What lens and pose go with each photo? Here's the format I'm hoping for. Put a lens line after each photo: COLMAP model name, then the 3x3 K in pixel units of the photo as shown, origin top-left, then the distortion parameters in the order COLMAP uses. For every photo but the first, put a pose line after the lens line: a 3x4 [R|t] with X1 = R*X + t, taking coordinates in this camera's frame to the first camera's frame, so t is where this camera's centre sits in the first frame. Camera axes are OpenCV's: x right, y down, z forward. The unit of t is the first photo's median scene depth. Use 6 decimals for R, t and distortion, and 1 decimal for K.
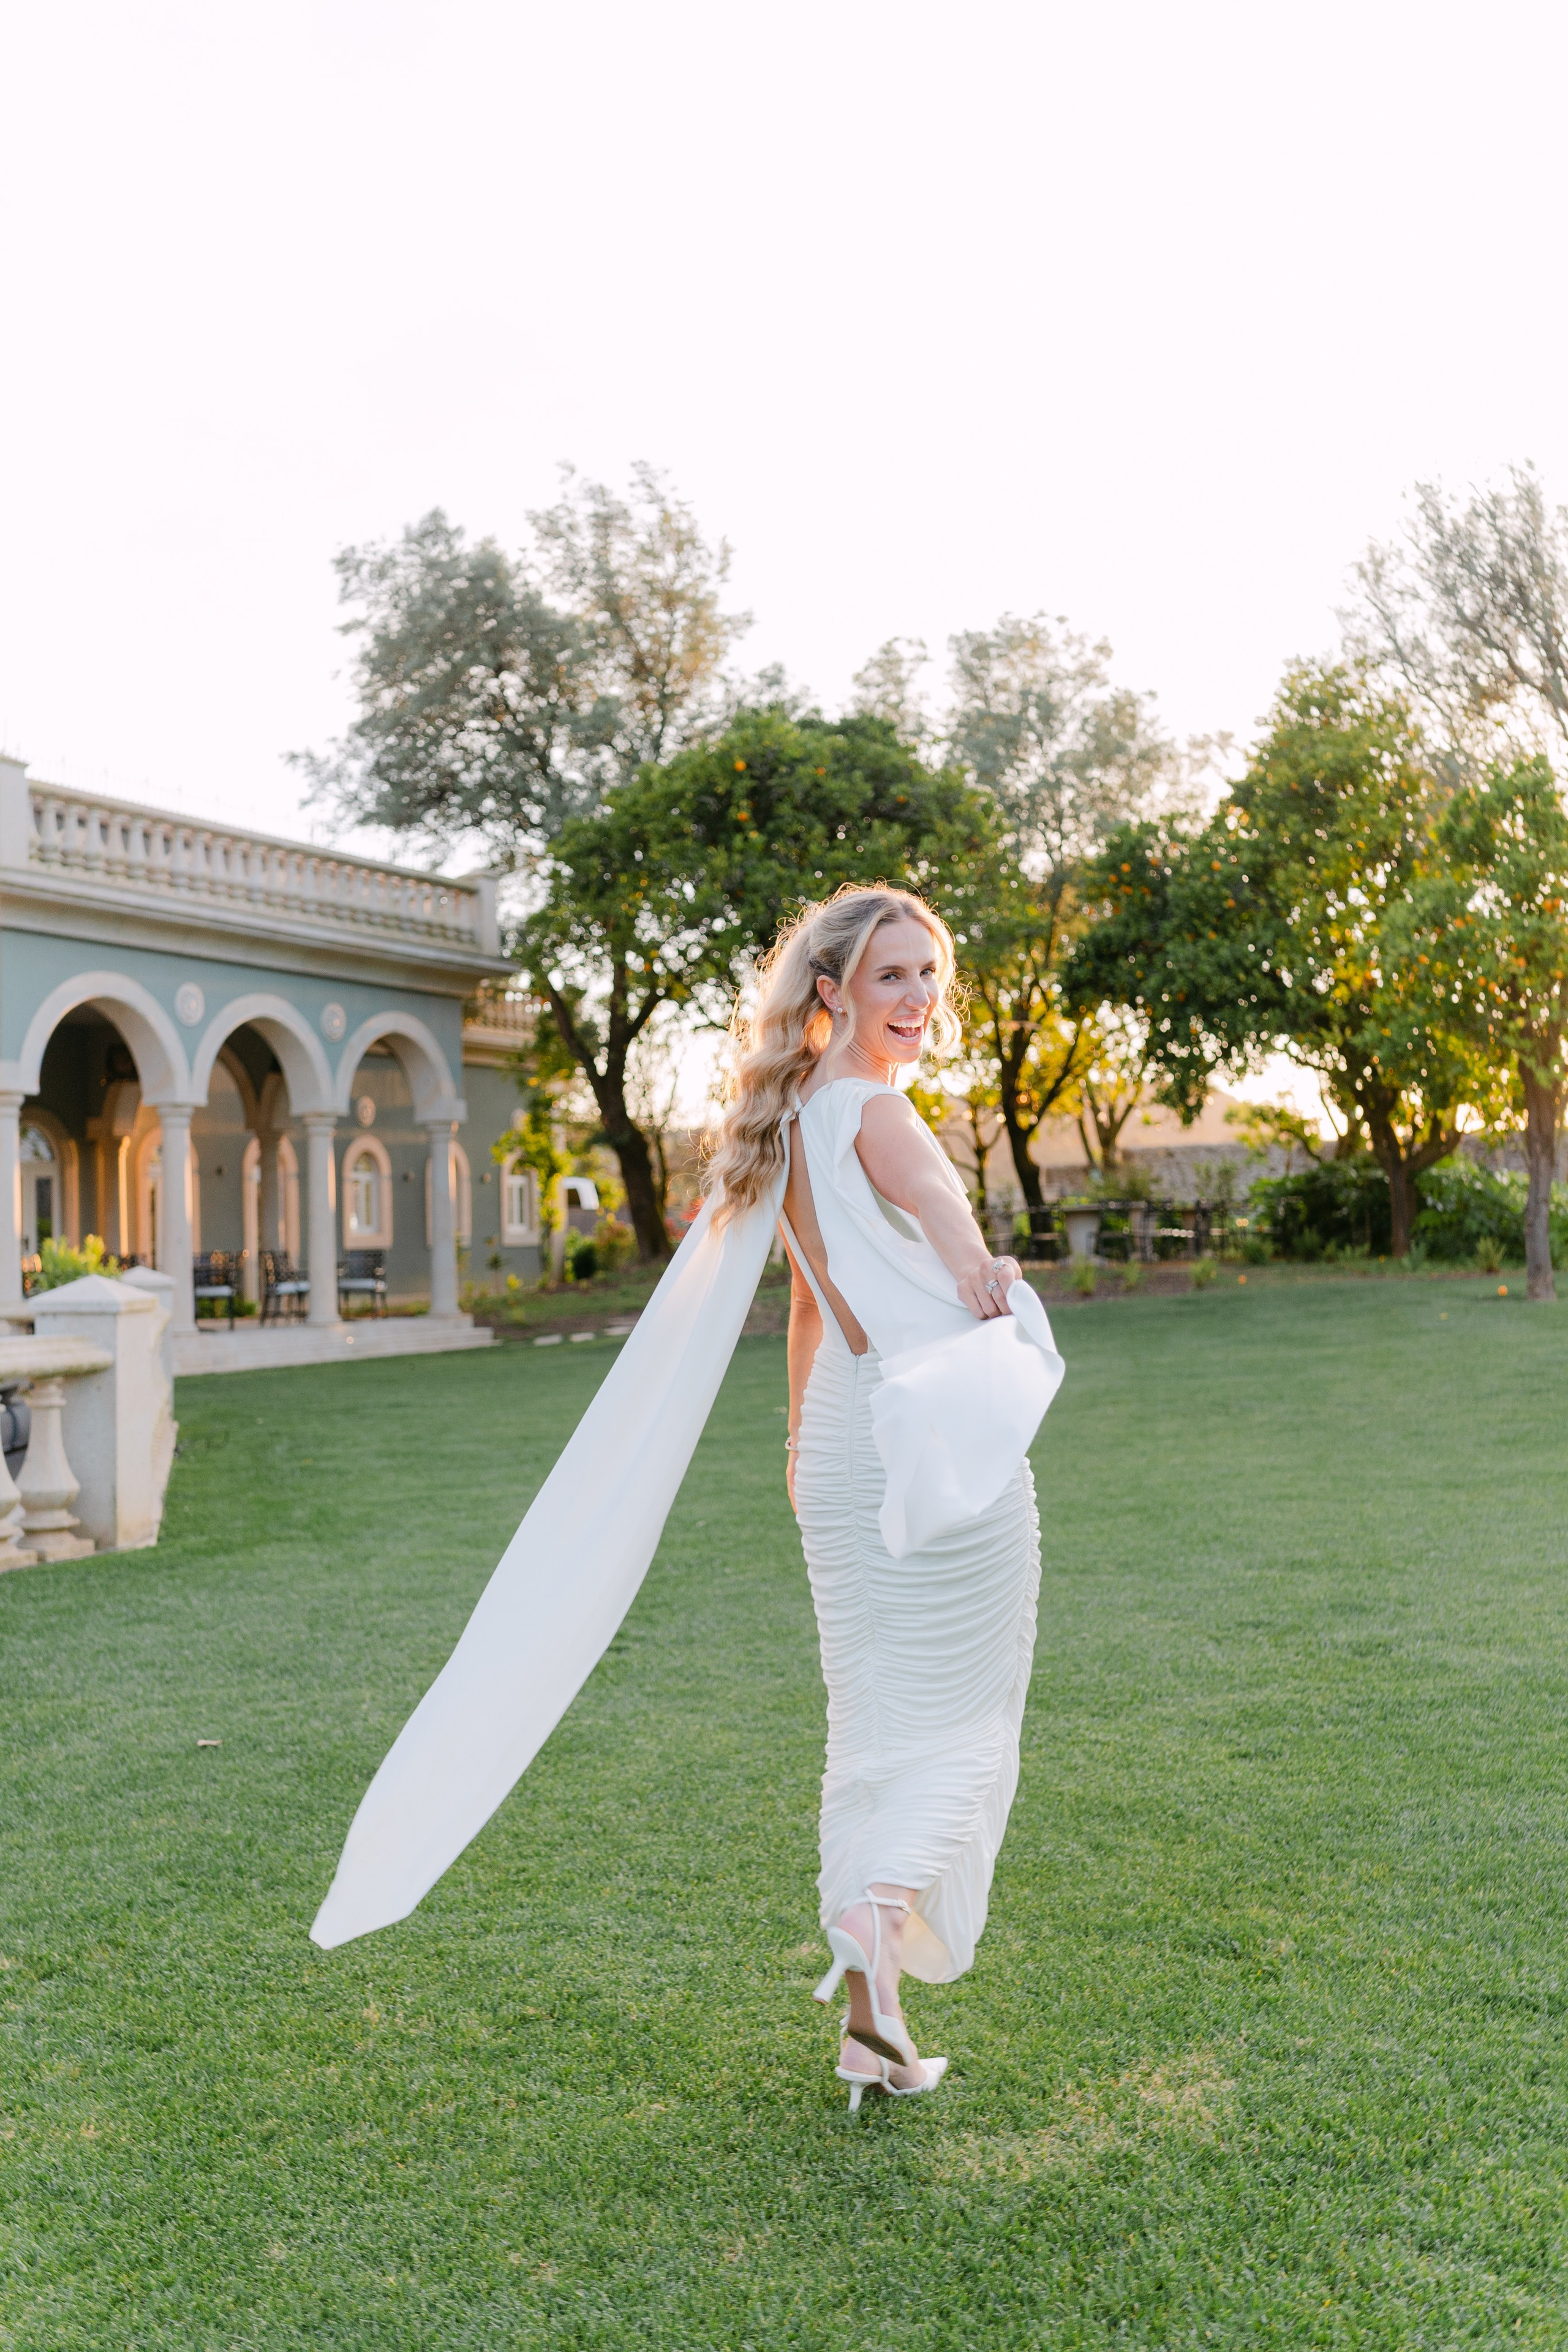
lens RADIAL K [[2292.7, 0, 770.1], [0, 2292.7, 1135.1], [0, 0, 1]] dist [-0.003729, 0.000000]
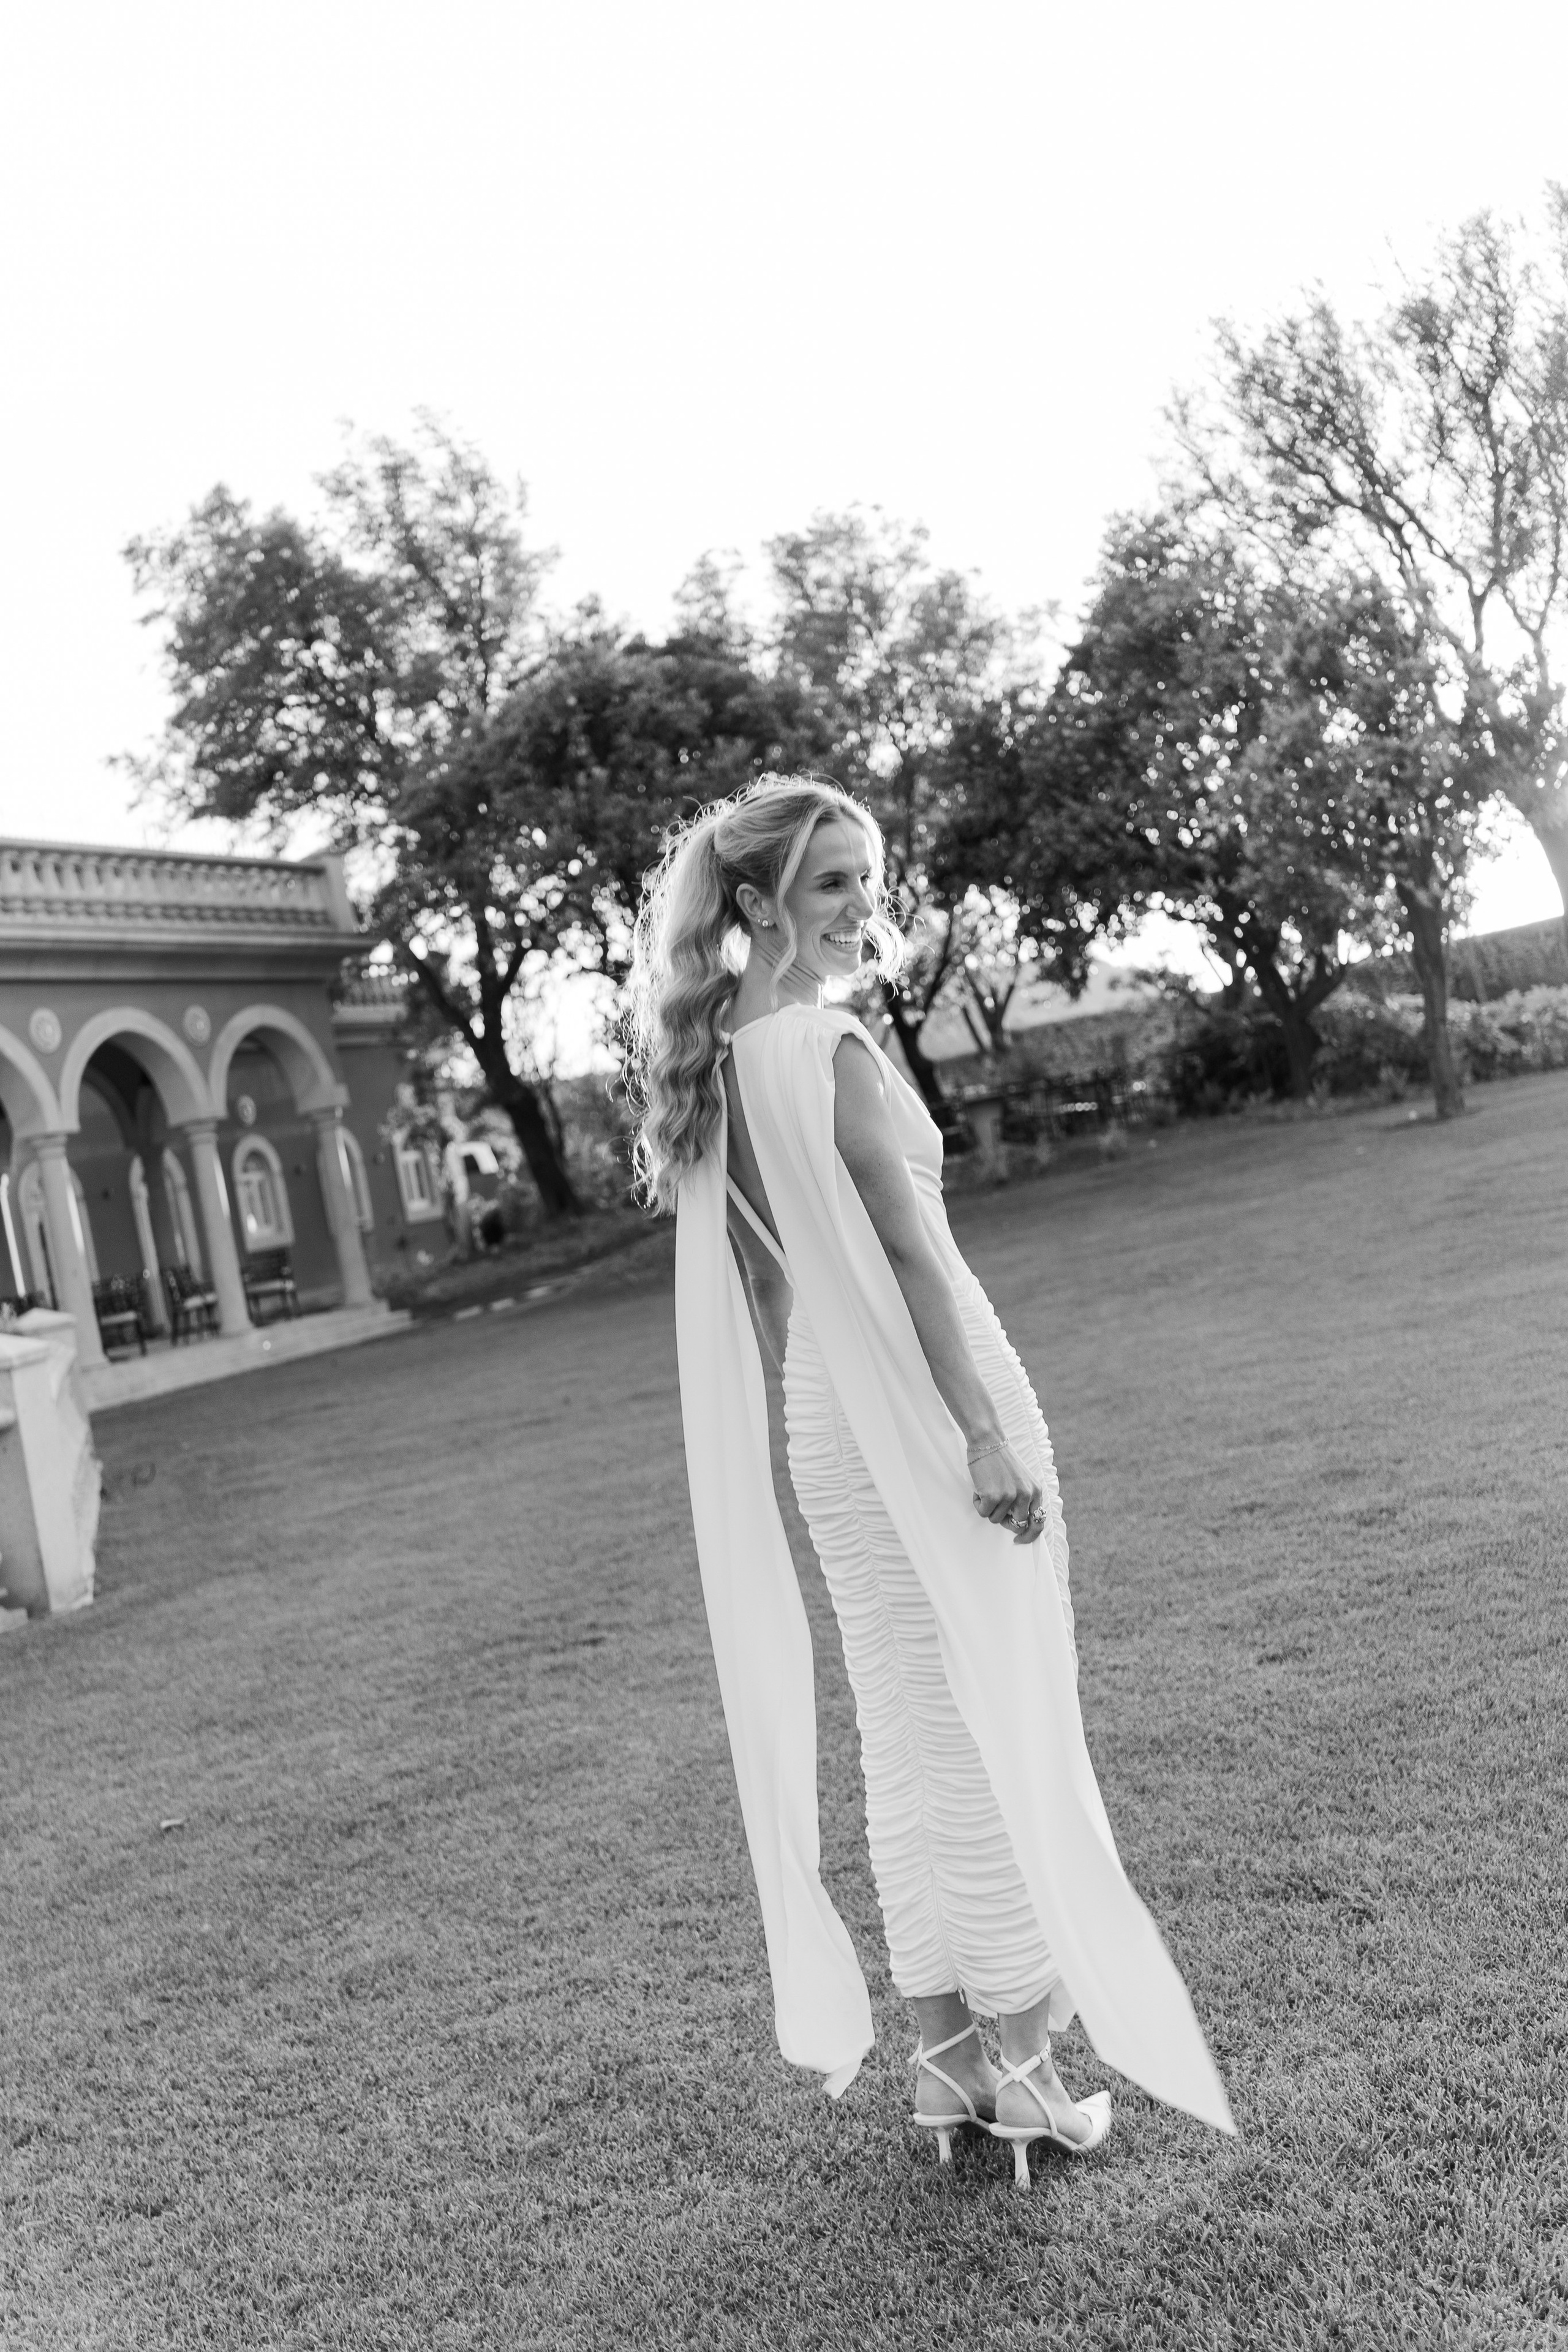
lens RADIAL K [[2292.7, 0, 776.5], [0, 2292.7, 1145.4], [0, 0, 1]] dist [-0.003729, 0.000000]
pose [[0.987115, -0.153111, 0.046478, -0.001112], [0.151287, 0.987659, 0.040521, -0.001189], [-0.052109, -0.032967, 0.998097, 0.015248]]
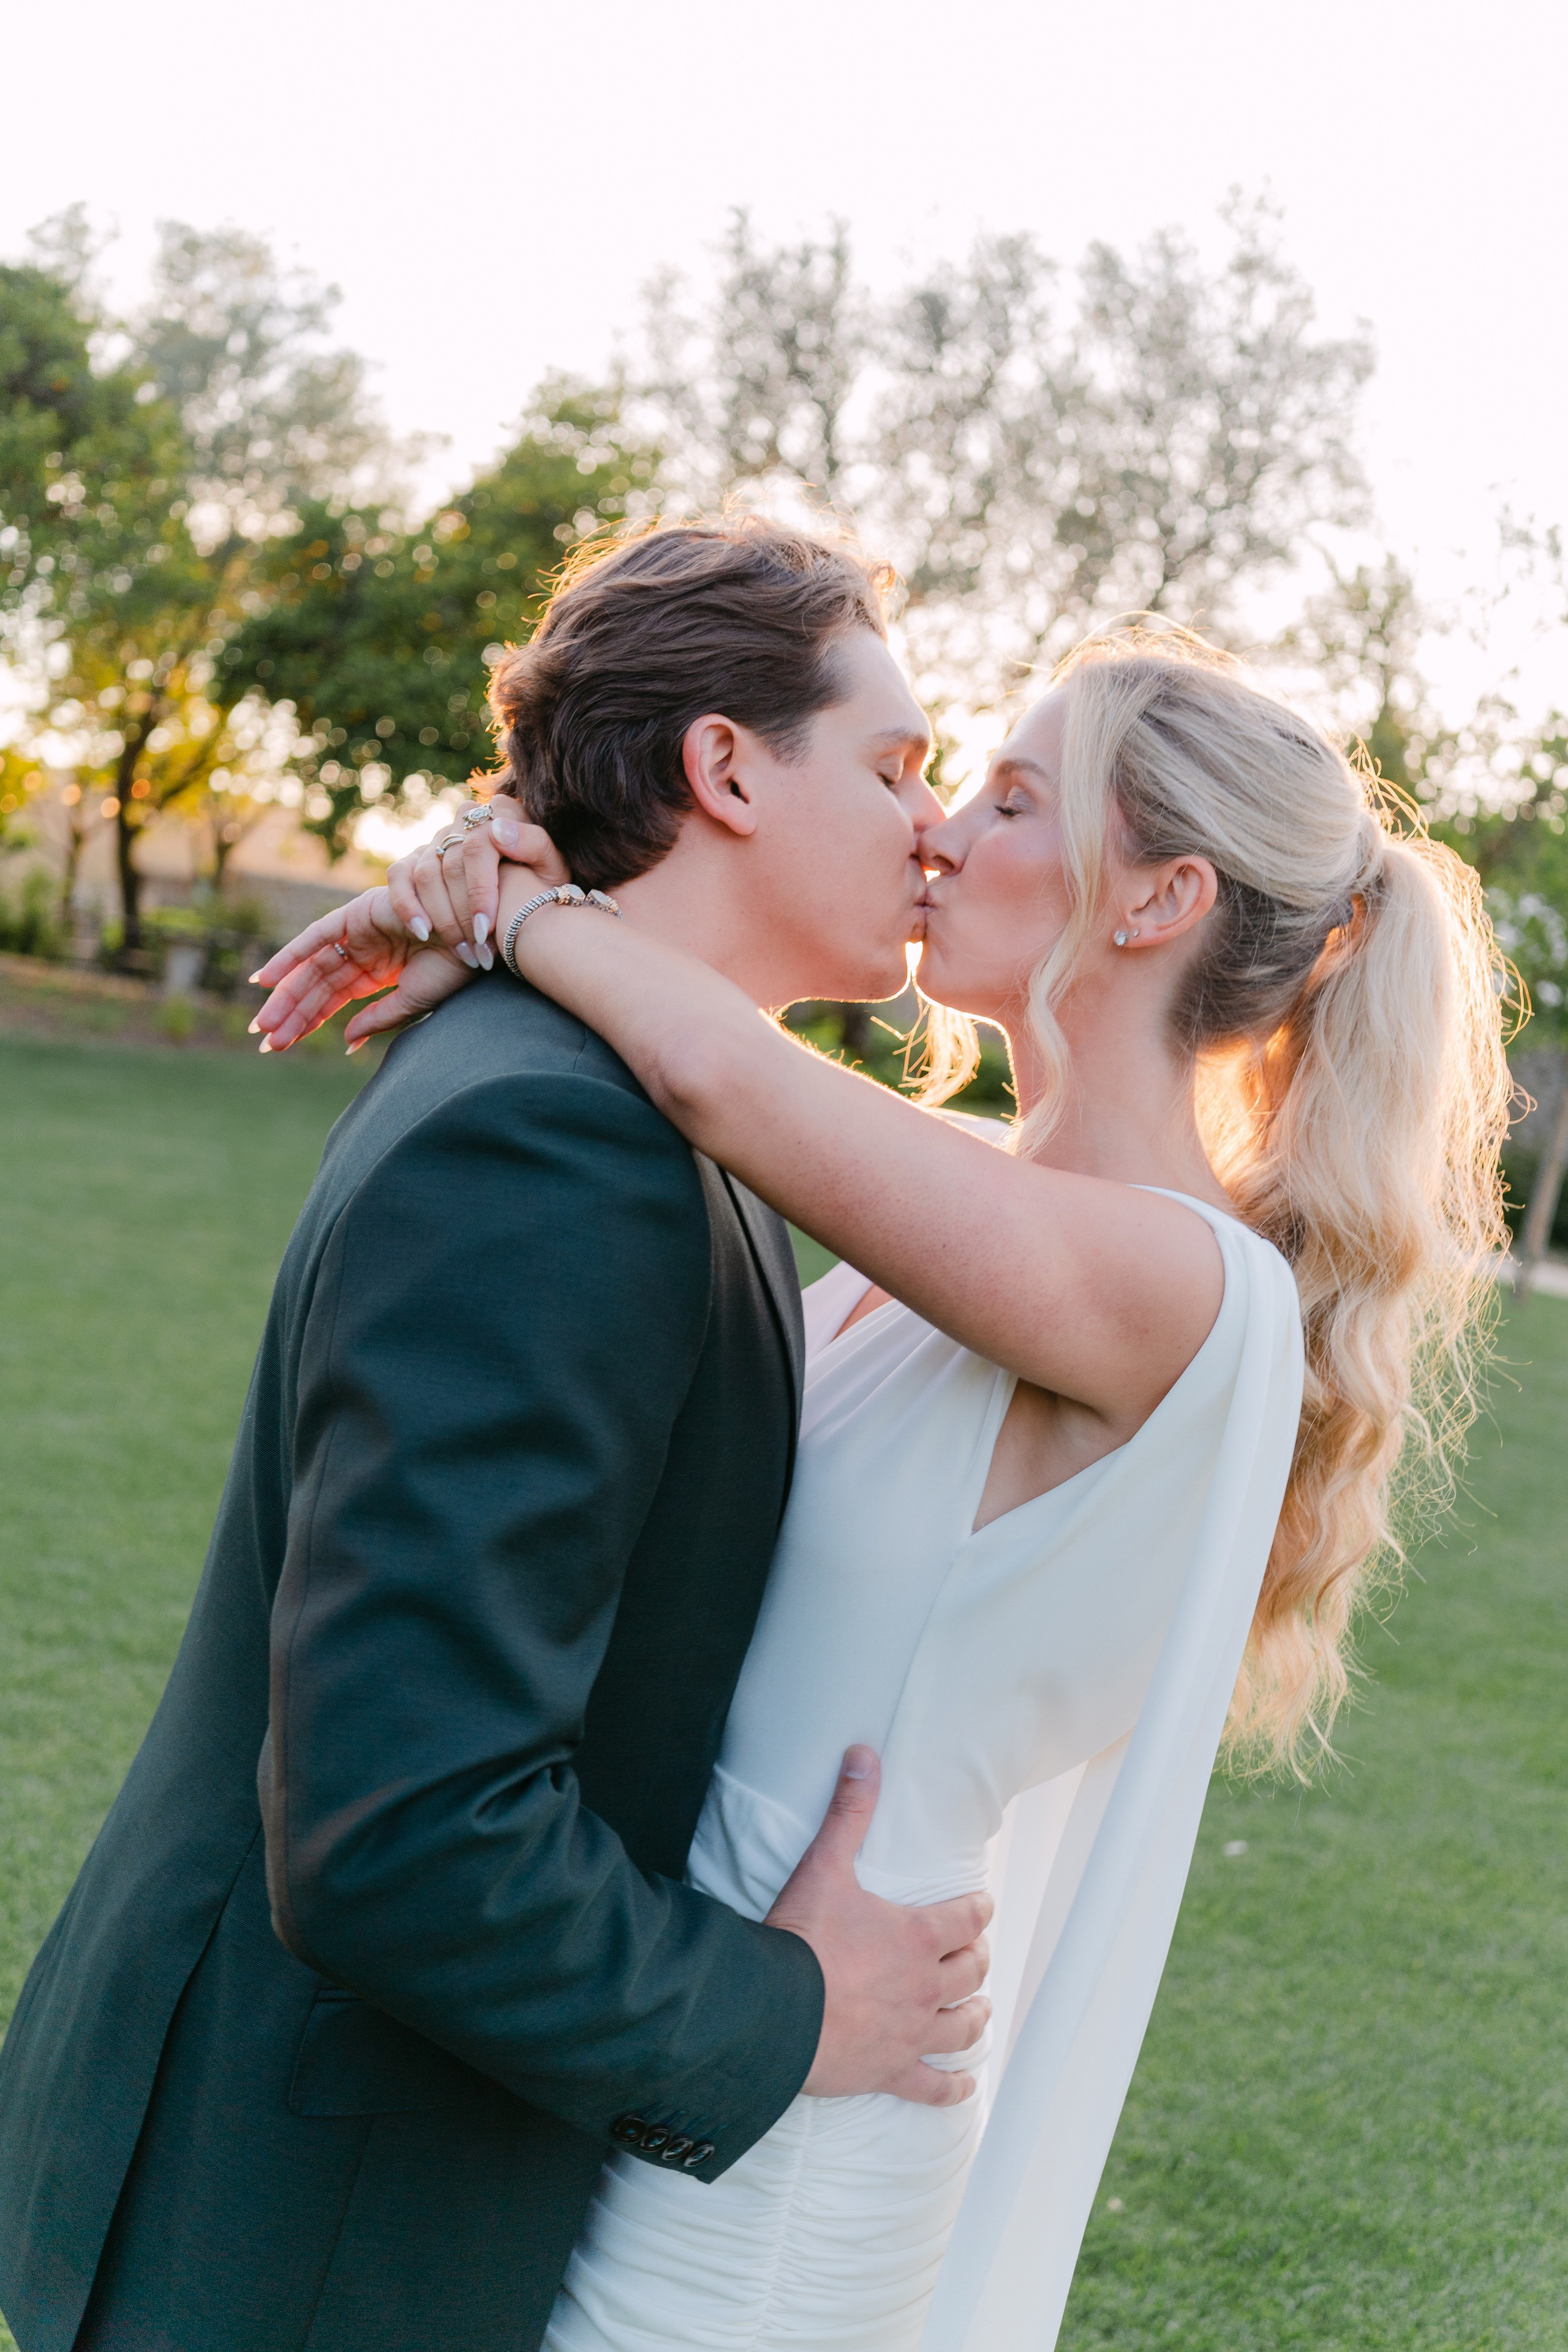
lens RADIAL K [[2292.7, 0, 797.0], [0, 2292.7, 1161.4], [0, 0, 1]] dist [-0.003729, 0.000000]
pose [[0.899881, 0.161143, 0.405274, 0.007341], [-0.211519, 0.973892, 0.082428, -0.003560], [-0.381410, -0.159898, 0.910472, 0.116916]]
